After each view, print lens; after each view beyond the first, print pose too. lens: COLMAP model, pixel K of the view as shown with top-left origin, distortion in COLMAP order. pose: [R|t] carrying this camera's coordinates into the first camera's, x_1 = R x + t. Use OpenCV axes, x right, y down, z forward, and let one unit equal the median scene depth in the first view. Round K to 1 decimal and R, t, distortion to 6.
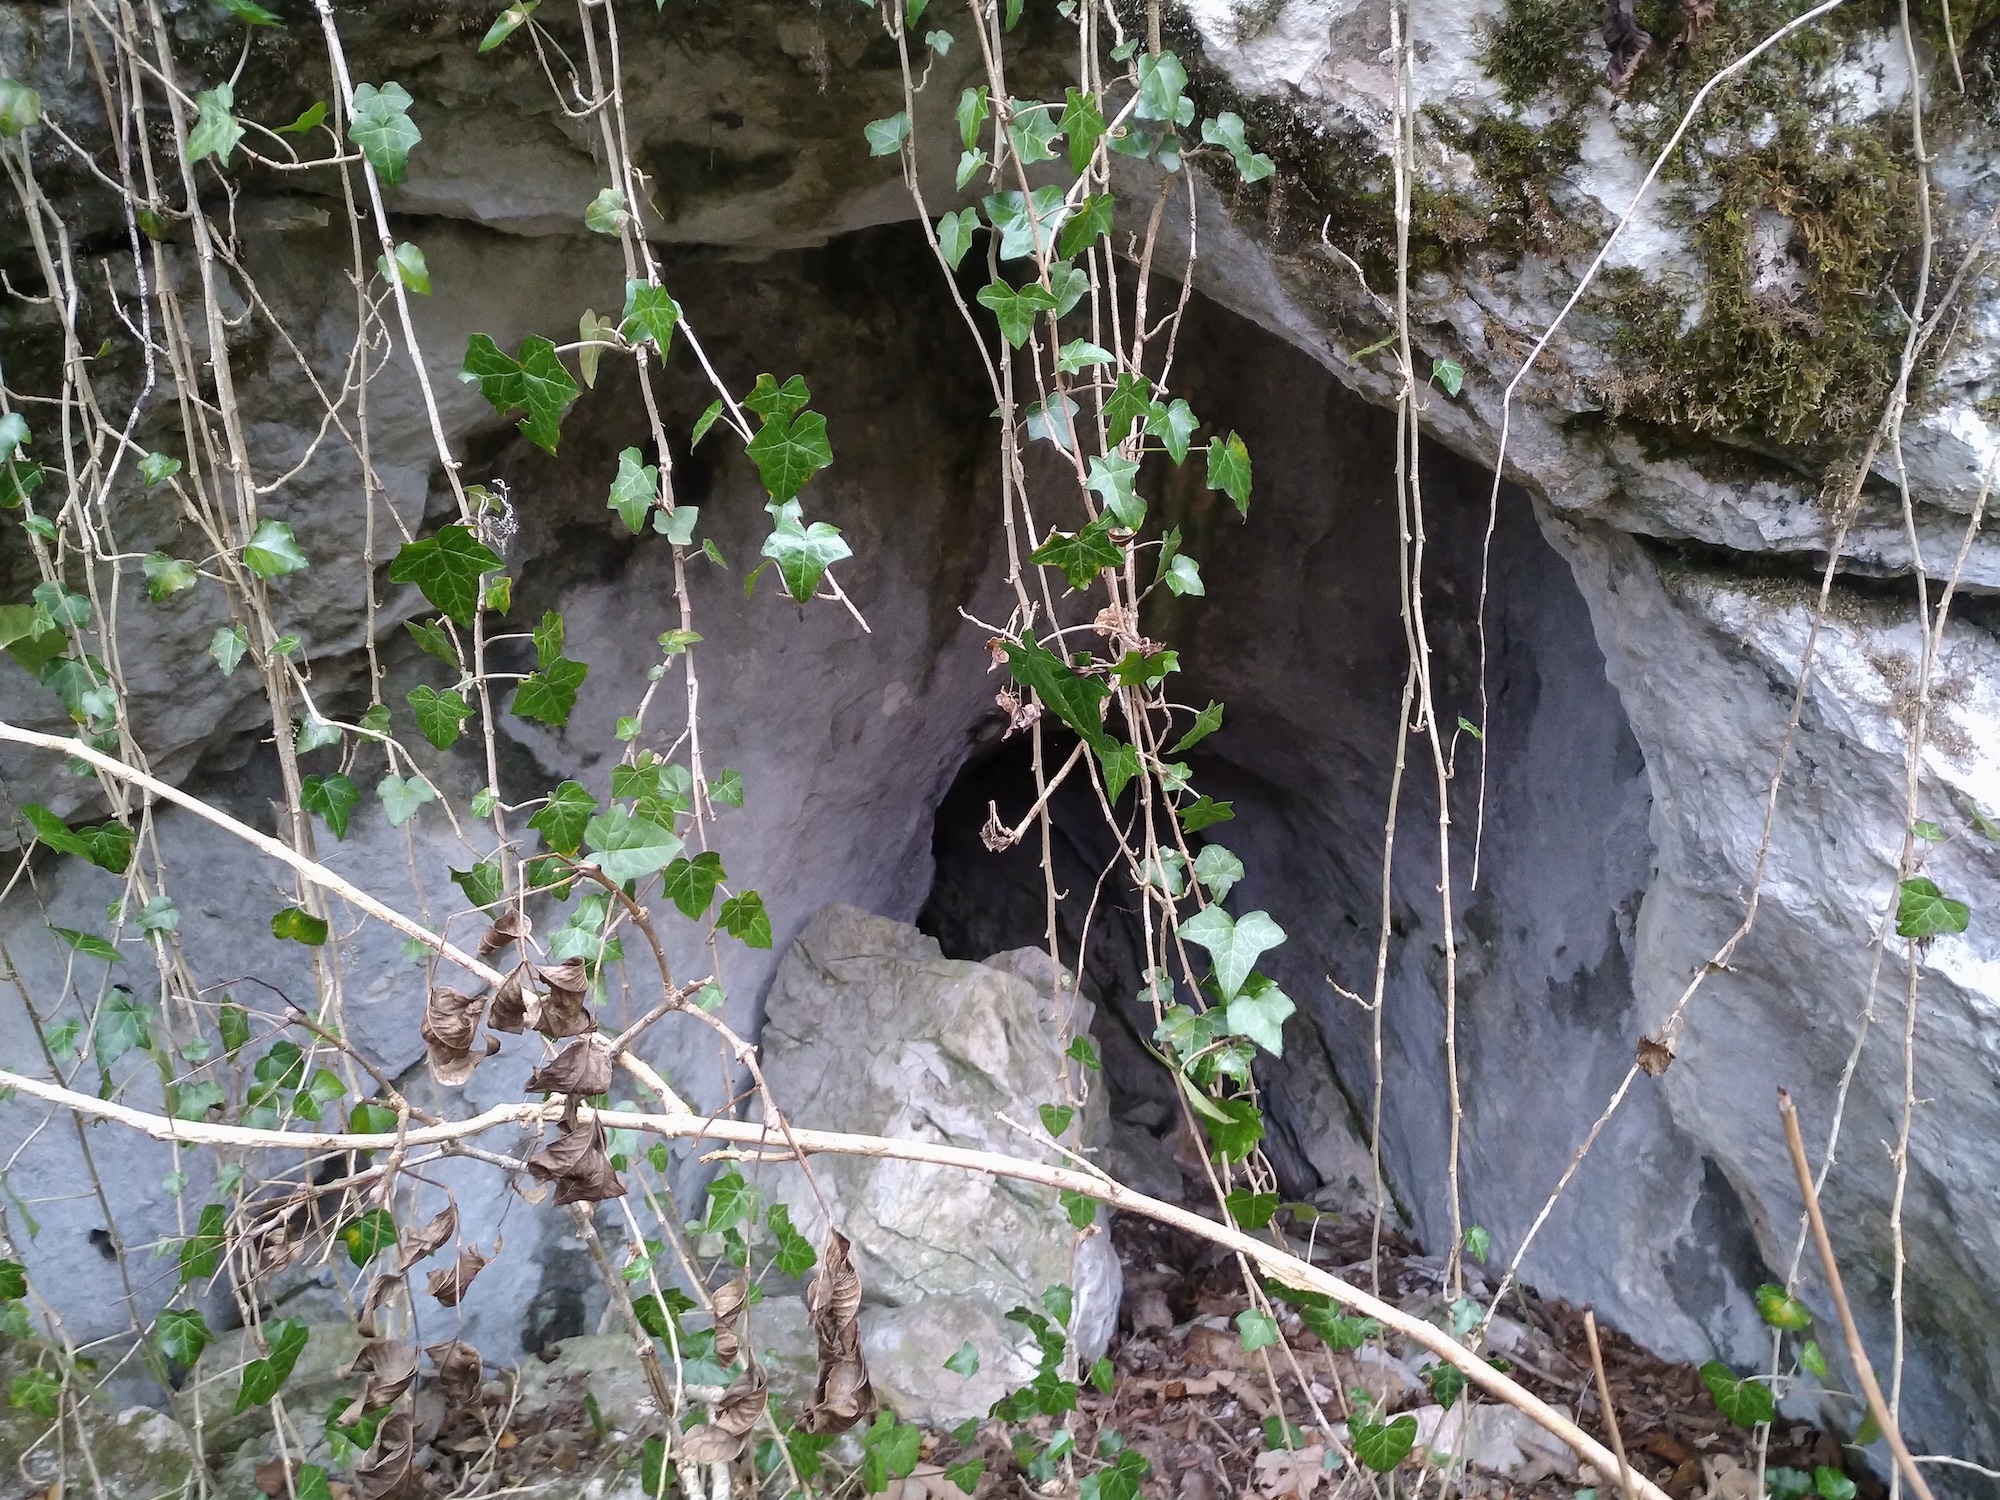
lens RADIAL K [[1365.1, 0, 947.1], [0, 1365.1, 746.8], [0, 0, 1]] dist [-0.102273, 0.060354]
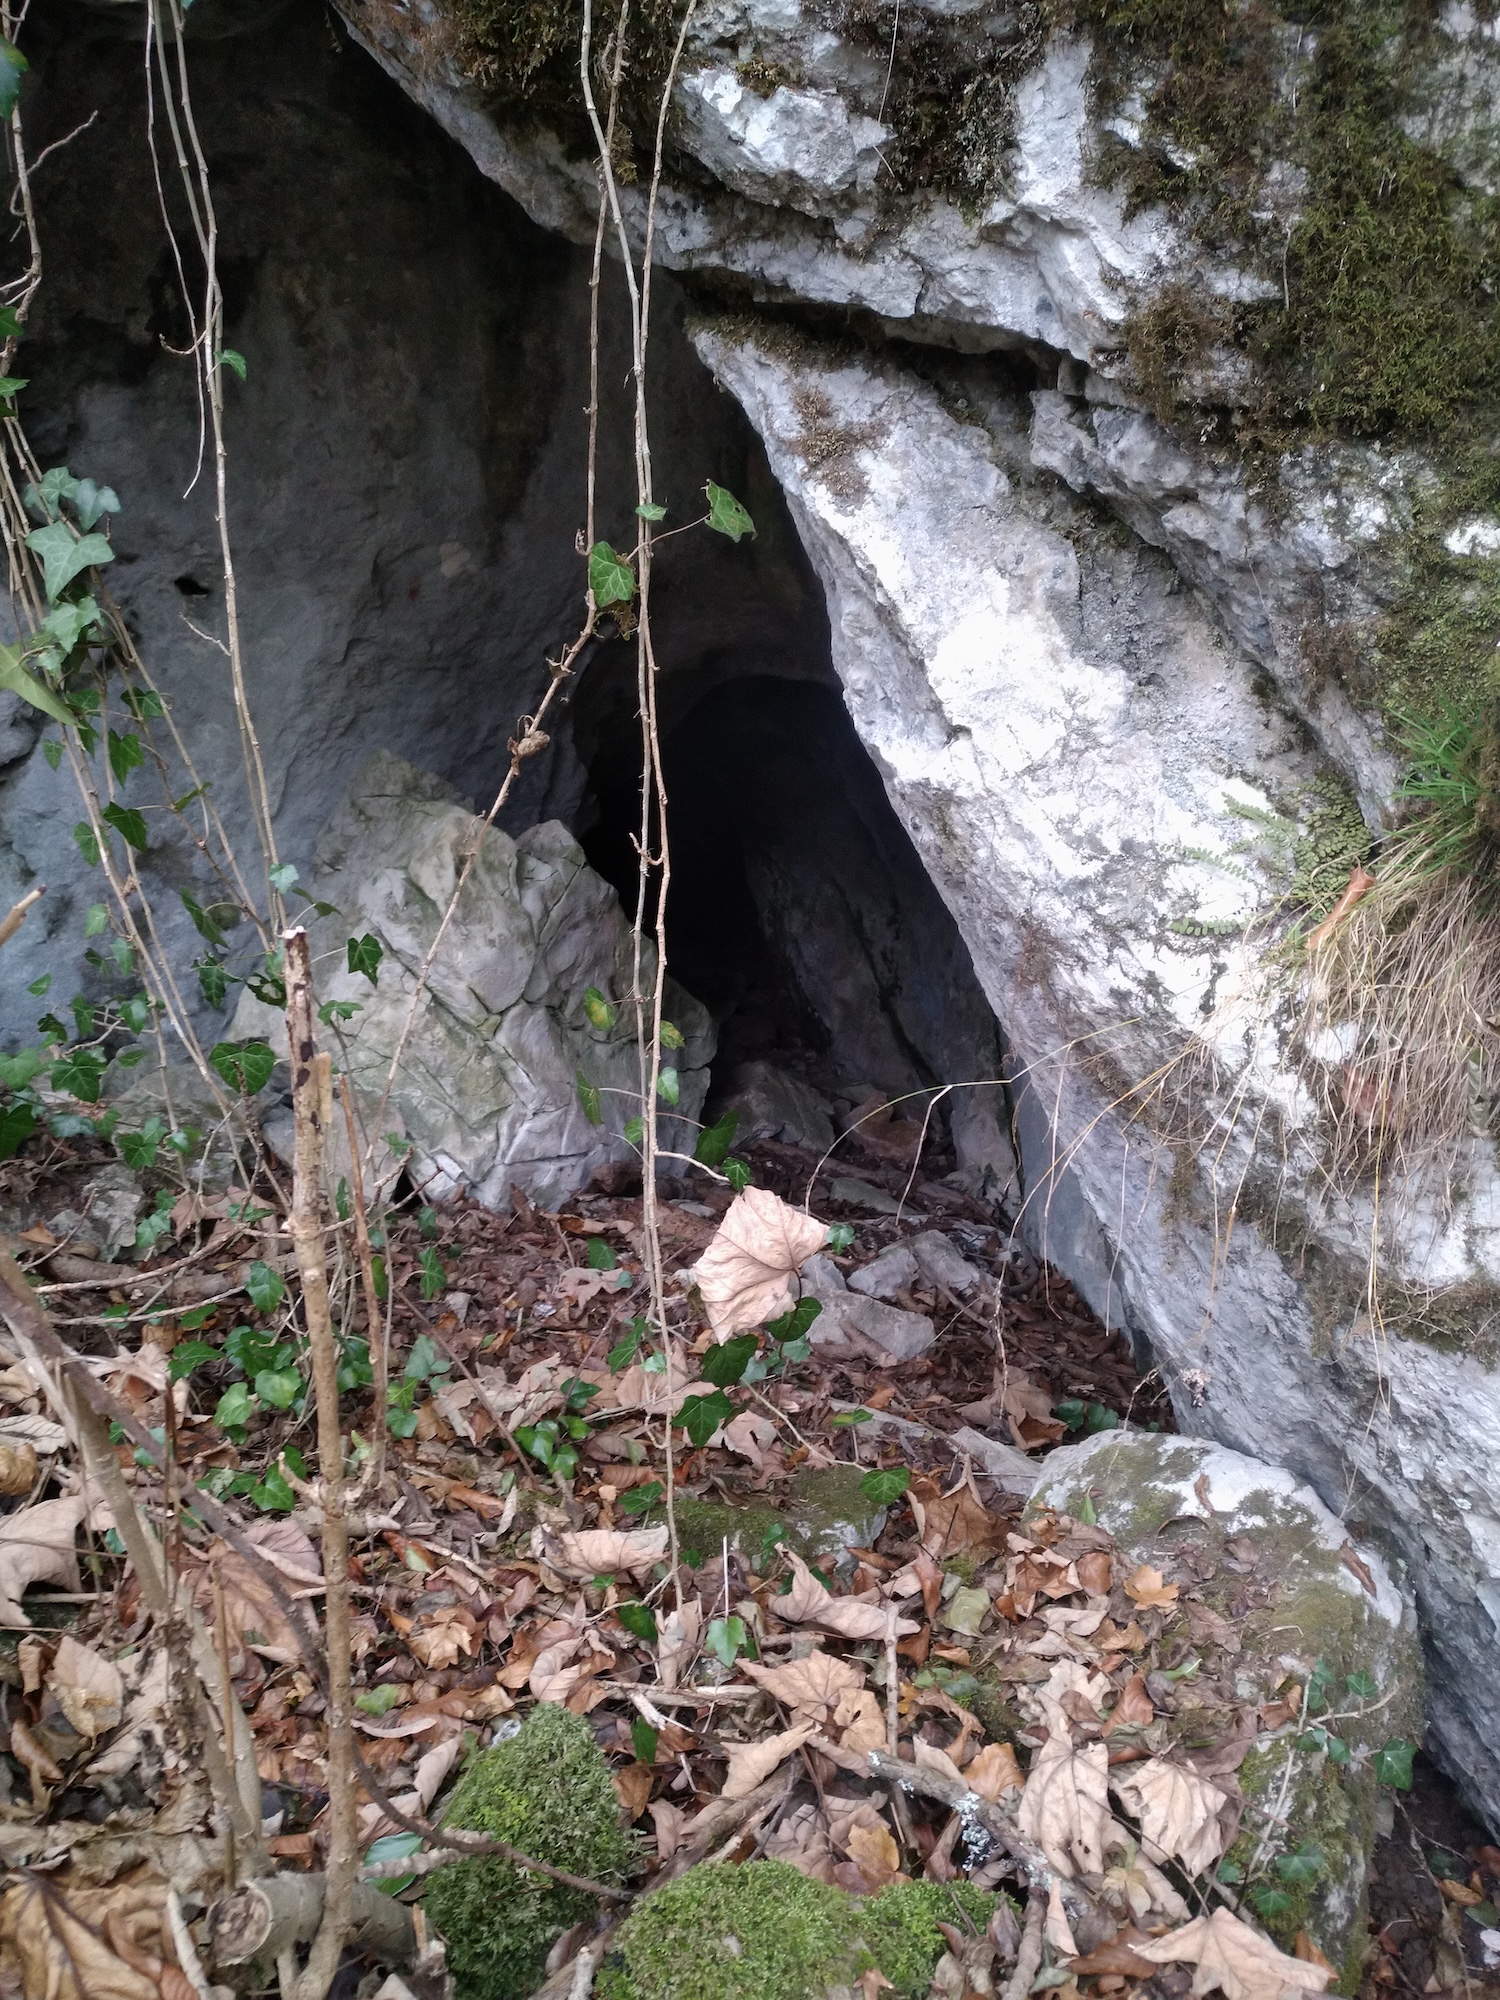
lens RADIAL K [[1365.1, 0, 750.0], [0, 1365.1, 1000.0], [0, 0, 1]] dist [-0.102273, 0.060354]
pose [[0.973114, 0.174075, -0.150819, 0.404677], [-0.150254, 0.976083, 0.157119, 0.098979], [0.174562, -0.130233, 0.975996, -0.016720]]
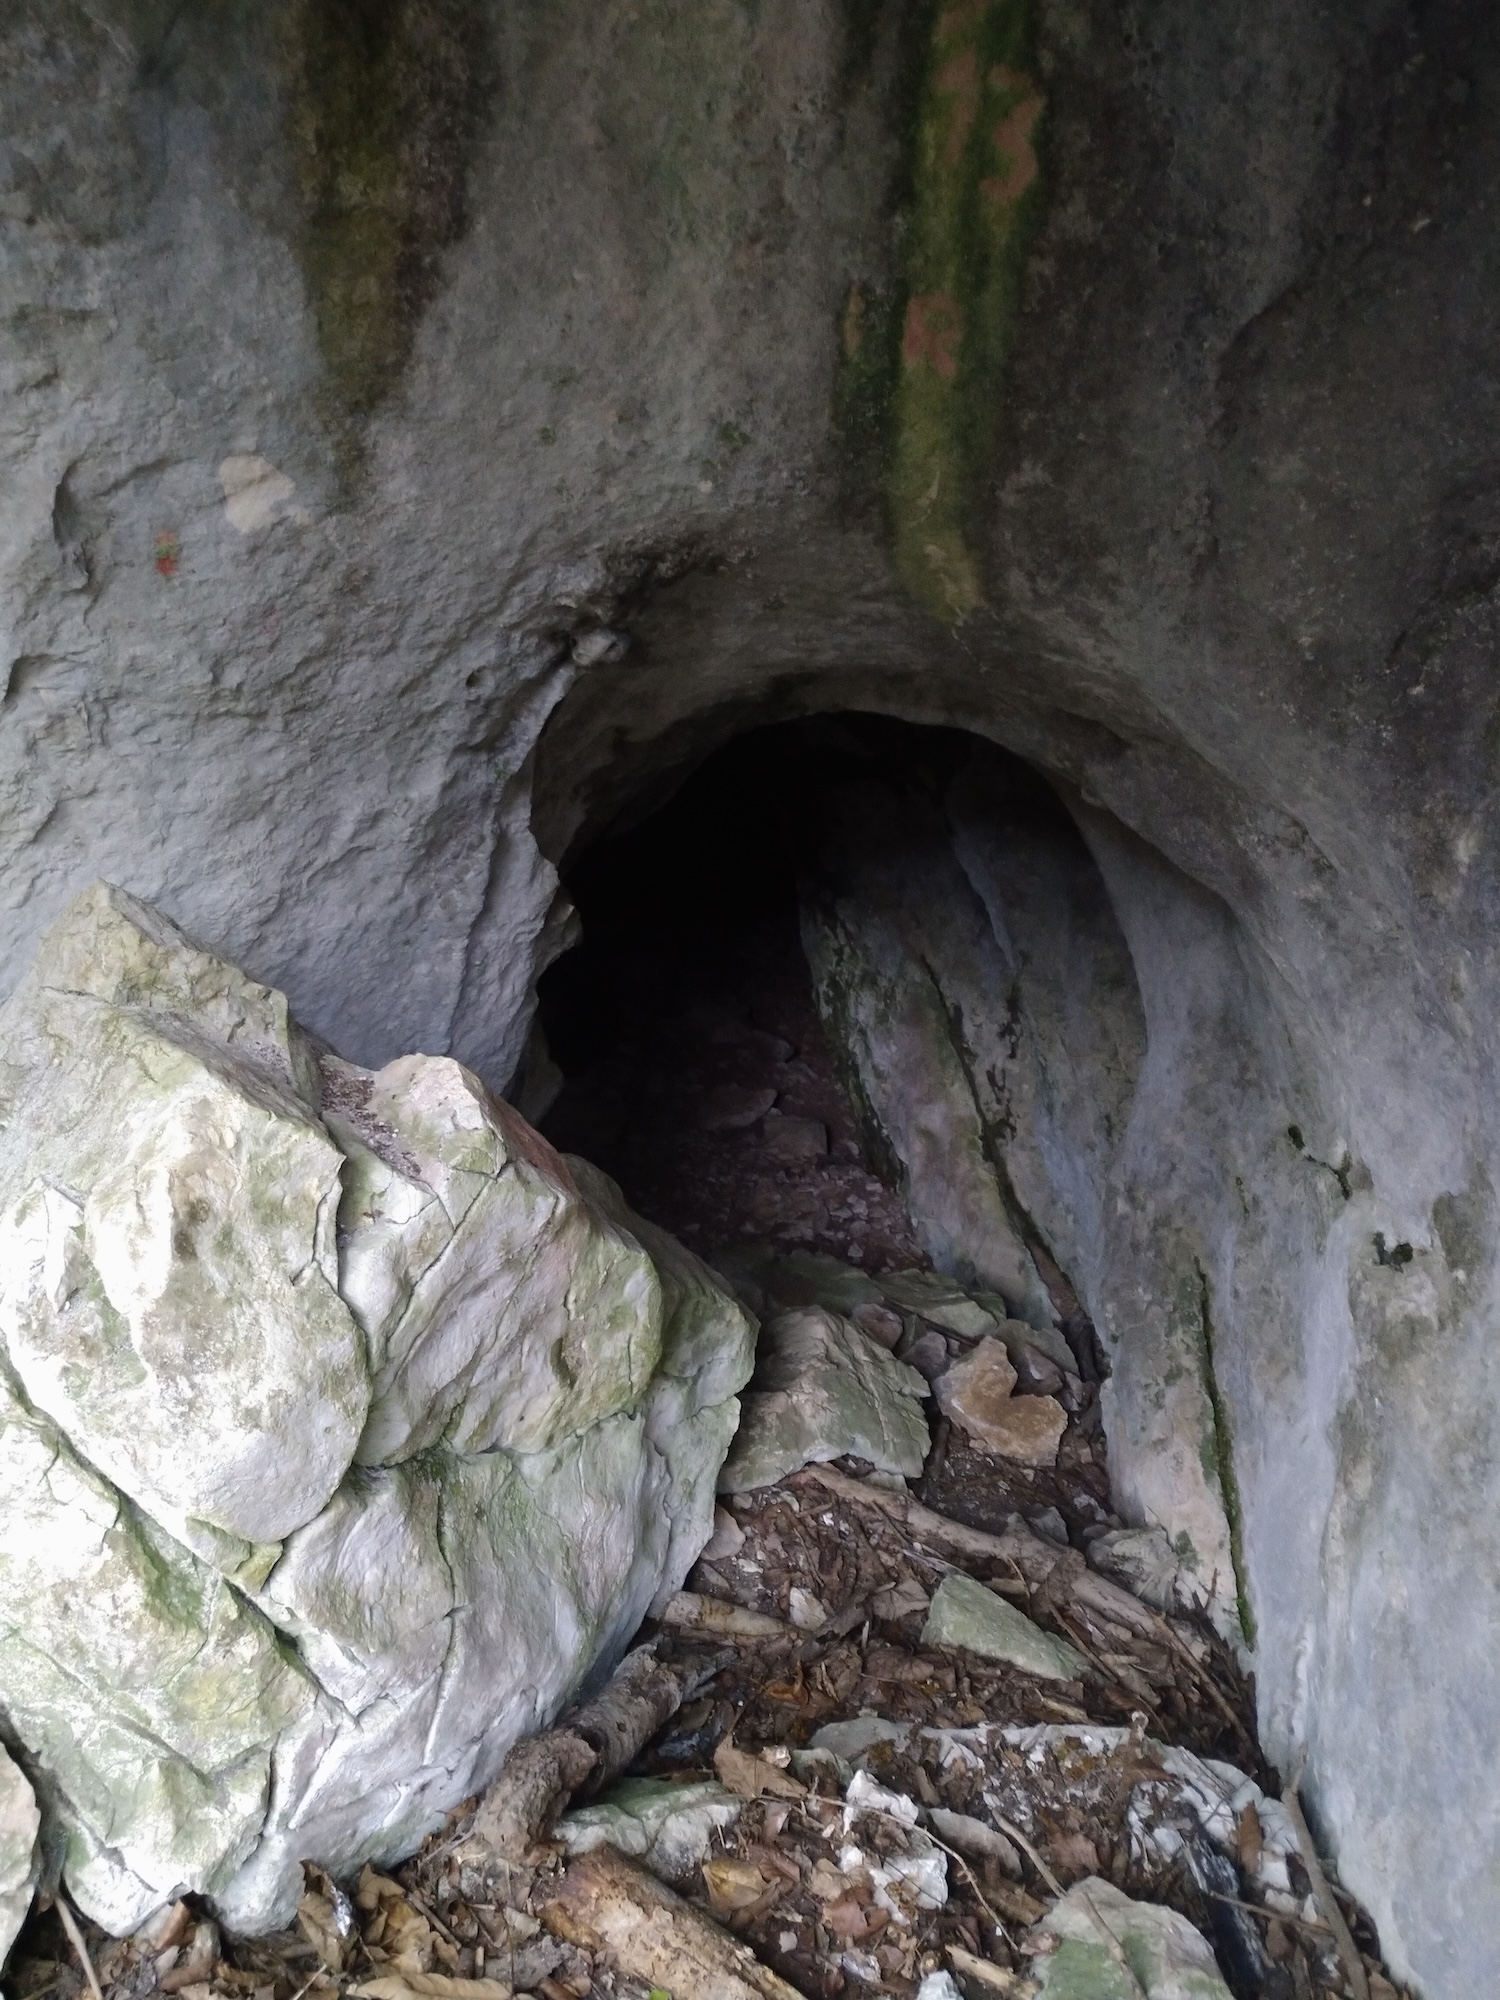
lens RADIAL K [[1507.4, 0, 750.0], [0, 1507.4, 1000.0], [0, 0, 1]] dist [-0.123501, 0.150984]
pose [[0.957777, 0.232598, -0.168999, 0.263999], [-0.204063, 0.964028, 0.170319, 0.011484], [0.202536, -0.128641, 0.970789, 0.510872]]
